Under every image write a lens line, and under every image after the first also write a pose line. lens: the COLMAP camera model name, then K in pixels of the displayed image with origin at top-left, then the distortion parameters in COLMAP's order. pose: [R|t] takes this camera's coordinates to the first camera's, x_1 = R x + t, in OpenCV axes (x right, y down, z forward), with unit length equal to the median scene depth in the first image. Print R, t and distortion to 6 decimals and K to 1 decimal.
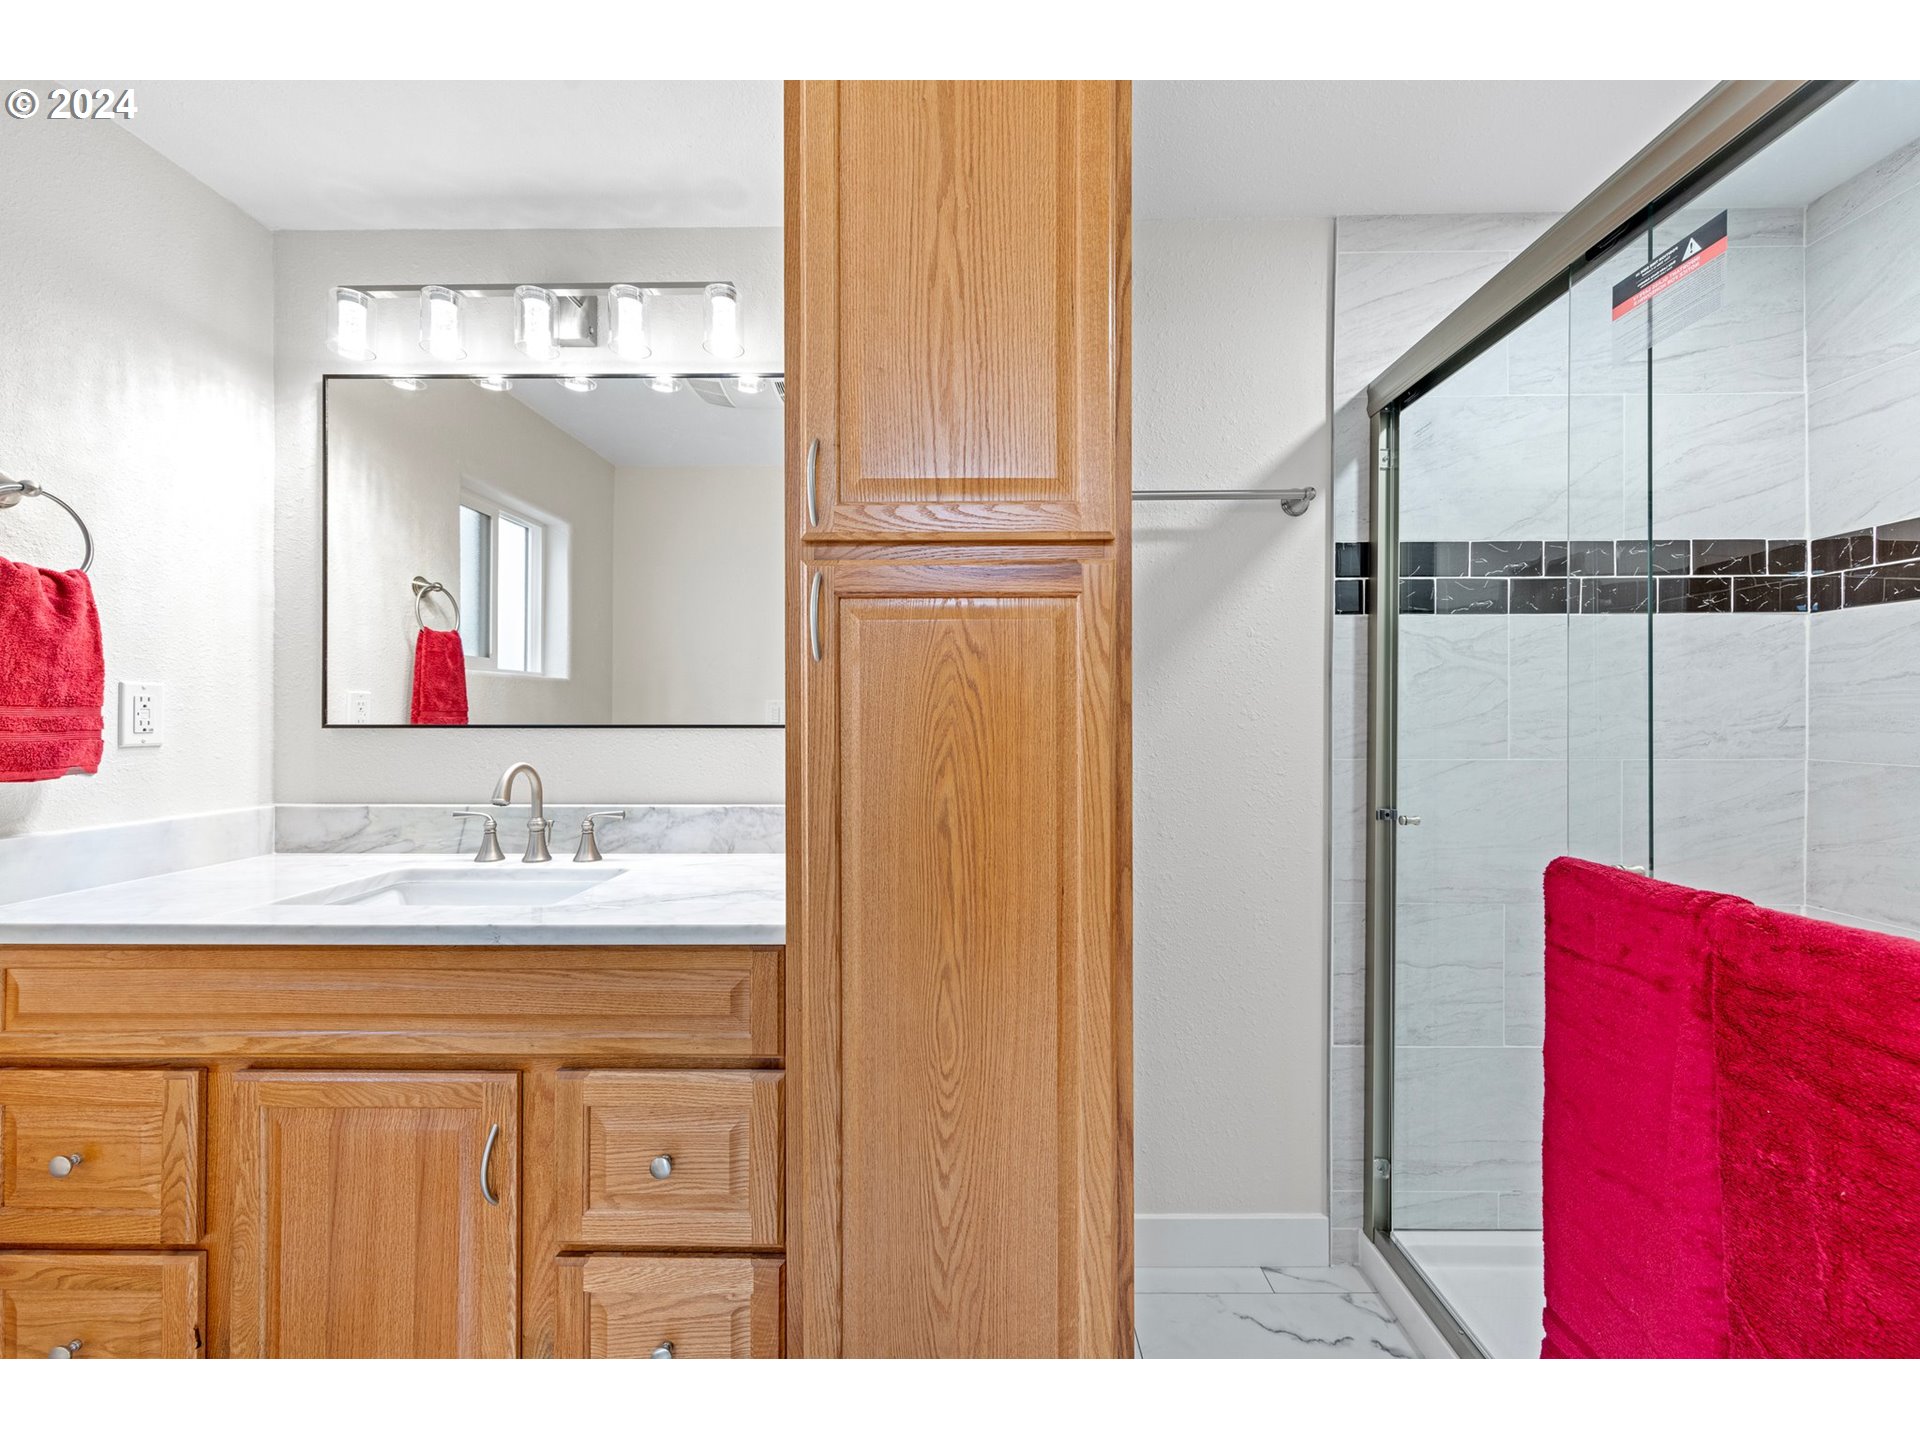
lens RADIAL K [[761.1, 0, 963.0], [0, 761.1, 716.1], [0, 0, 1]] dist [0.002949, -0.000116]
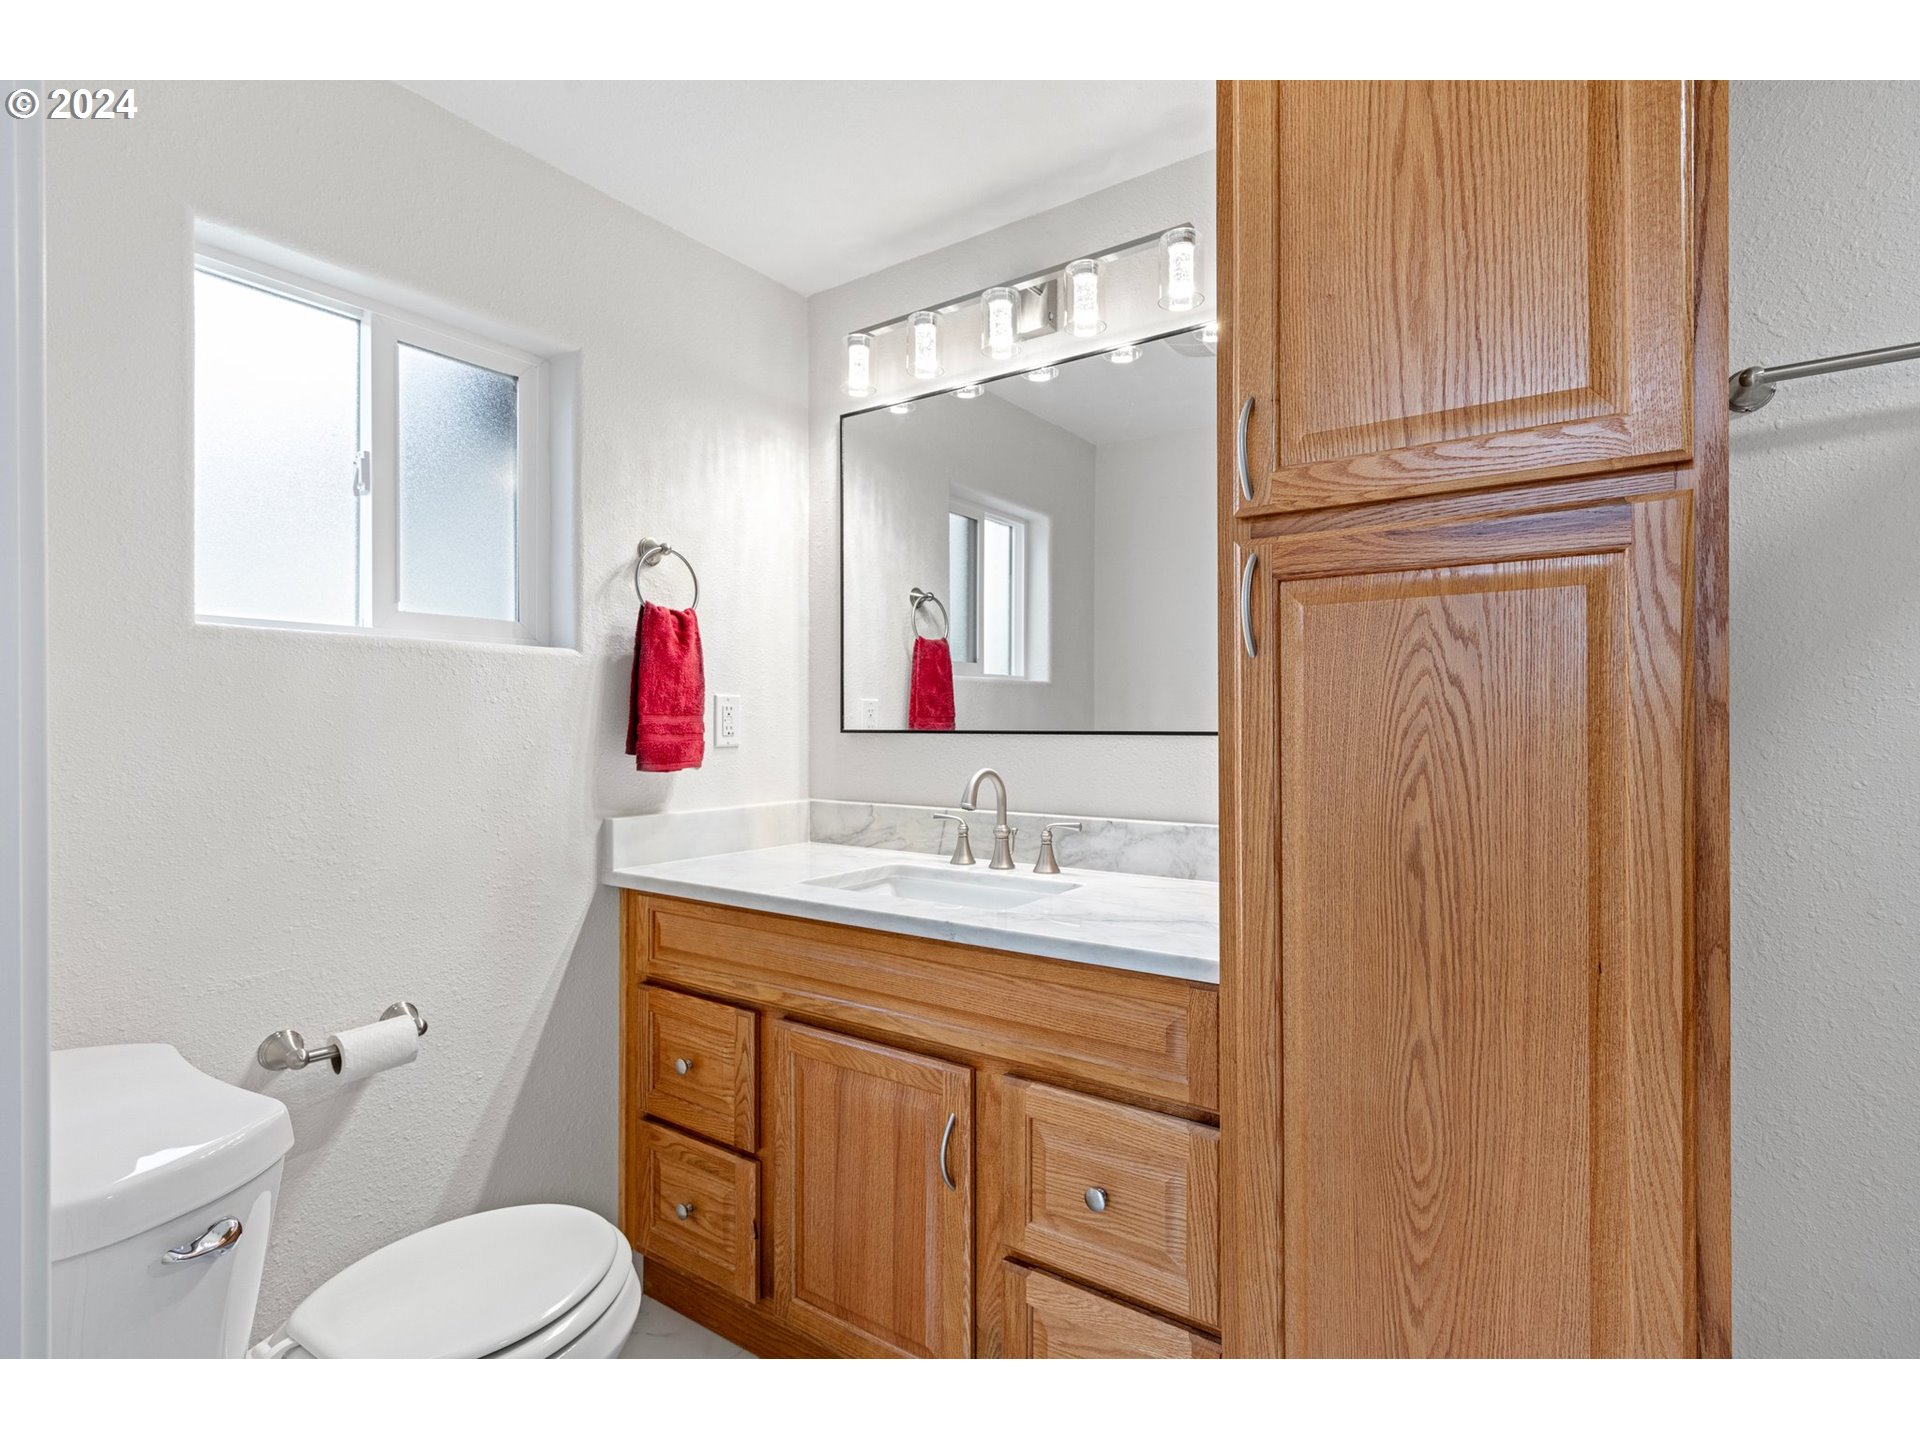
lens RADIAL K [[962.7, 0, 970.2], [0, 962.7, 727.9], [0, 0, 1]] dist [0.003126, -0.000128]
pose [[0.822319, 0.002468, -0.569022, 0.156003], [0.001721, 0.999975, 0.006825, -0.001107], [0.569024, -0.006591, 0.822294, -0.067066]]
